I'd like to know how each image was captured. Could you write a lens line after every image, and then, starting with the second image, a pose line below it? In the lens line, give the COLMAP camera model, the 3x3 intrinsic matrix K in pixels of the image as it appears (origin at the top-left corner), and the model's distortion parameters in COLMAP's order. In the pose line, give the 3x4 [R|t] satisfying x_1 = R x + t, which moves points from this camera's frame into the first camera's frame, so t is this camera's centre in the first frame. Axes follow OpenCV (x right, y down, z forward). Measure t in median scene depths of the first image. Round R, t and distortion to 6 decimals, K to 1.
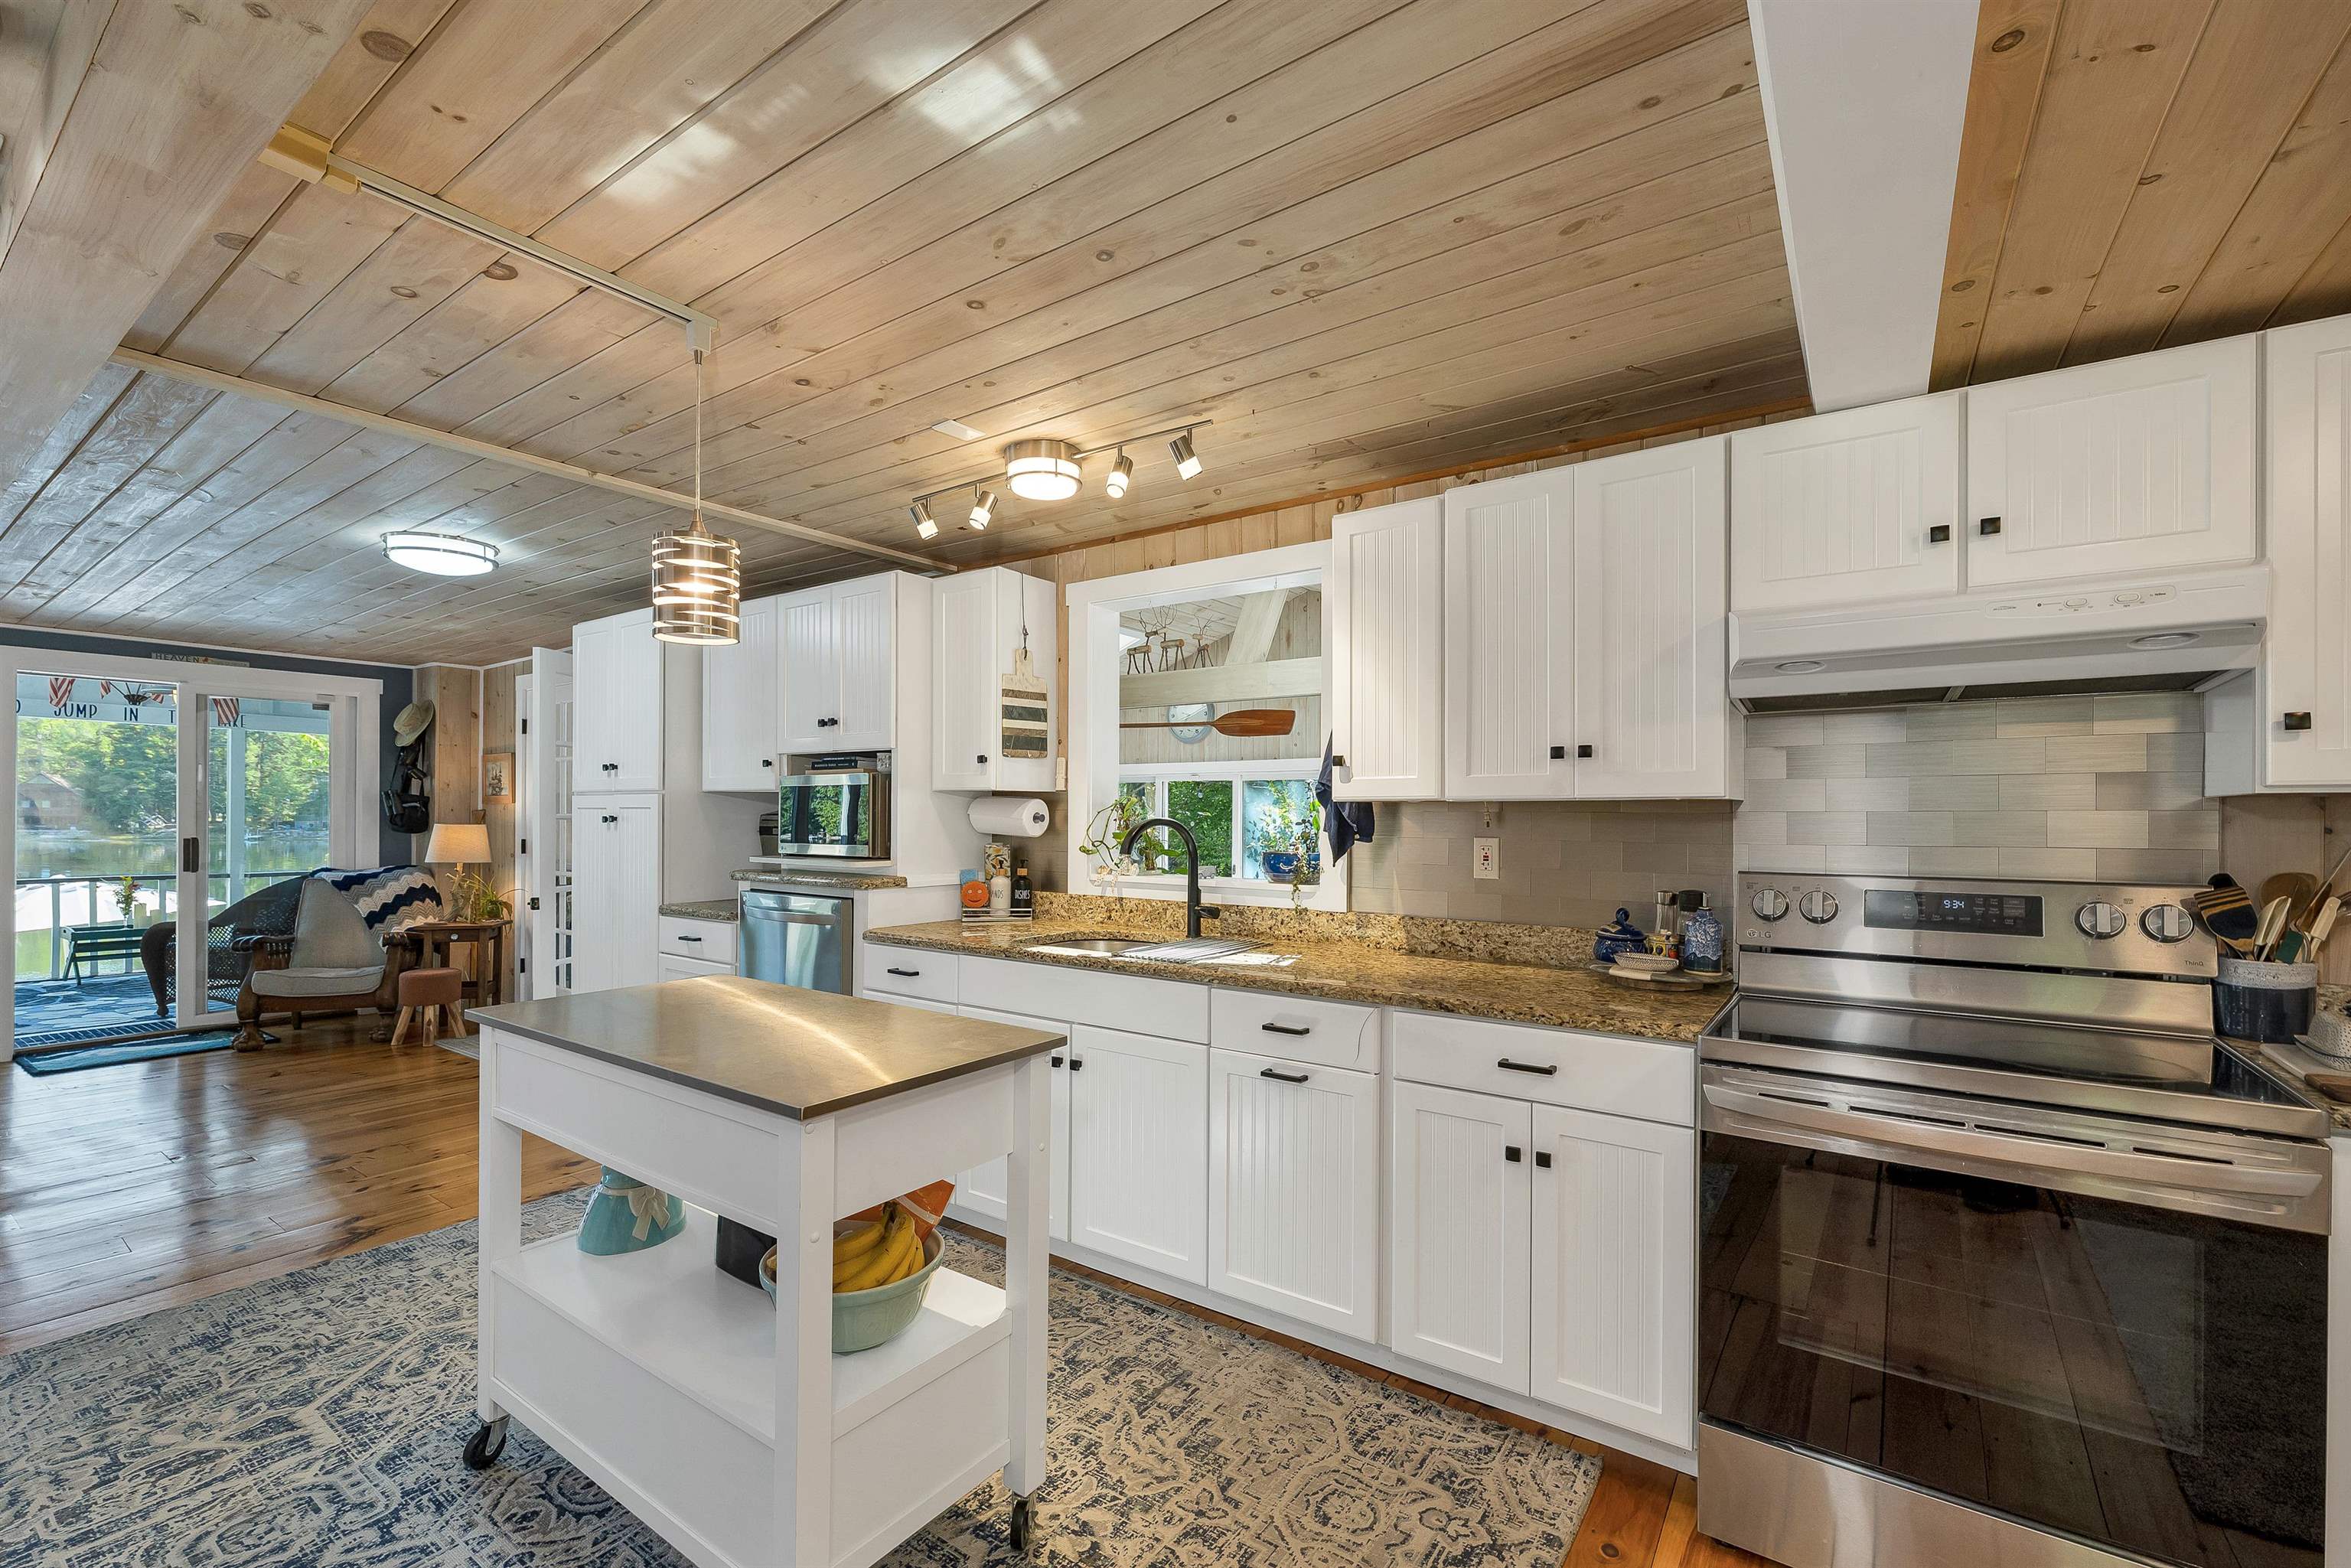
lens RADIAL K [[992.6, 0, 1171.2], [0, 992.6, 815.6], [0, 0, 1]] dist [0.002753, -0.000880]
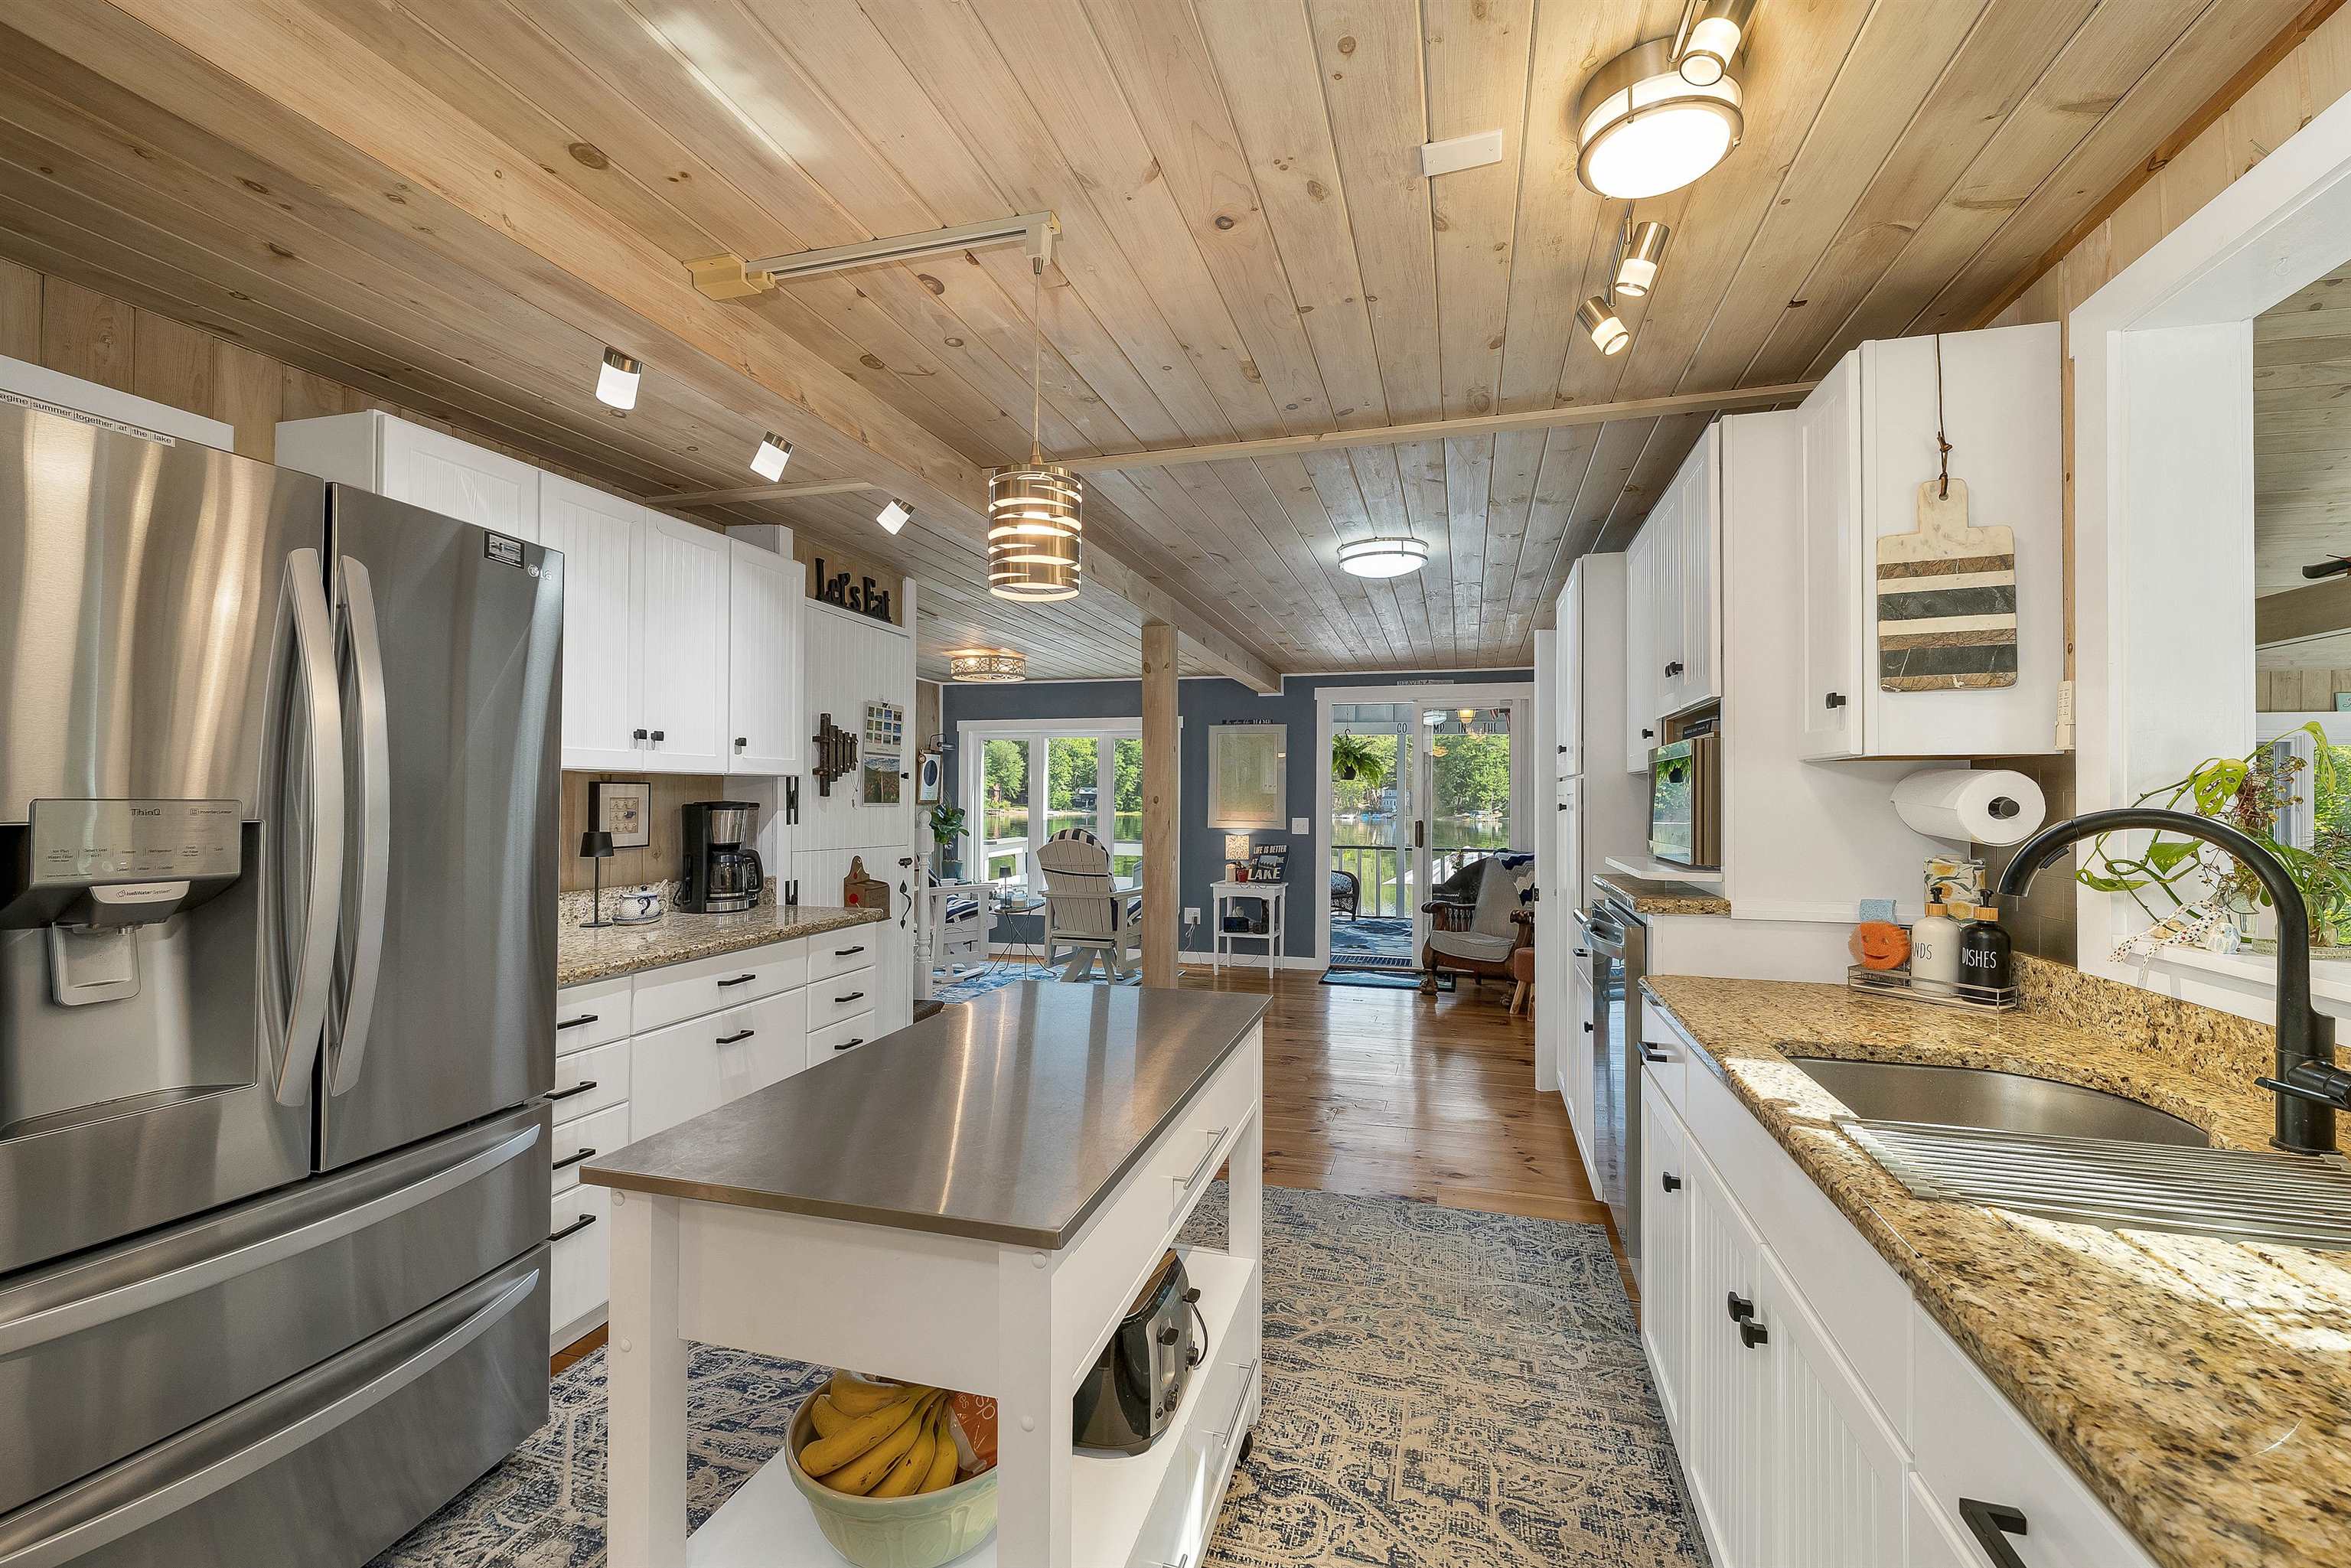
lens RADIAL K [[988.0, 0, 1176.5], [0, 988.0, 788.8], [0, 0, 1]] dist [0.000667, -0.000045]
pose [[0.327965, -0.012435, -0.944608, 0.225820], [-0.004337, 0.999883, -0.014668, 0.002056], [0.944680, 0.008907, 0.327872, 0.514348]]
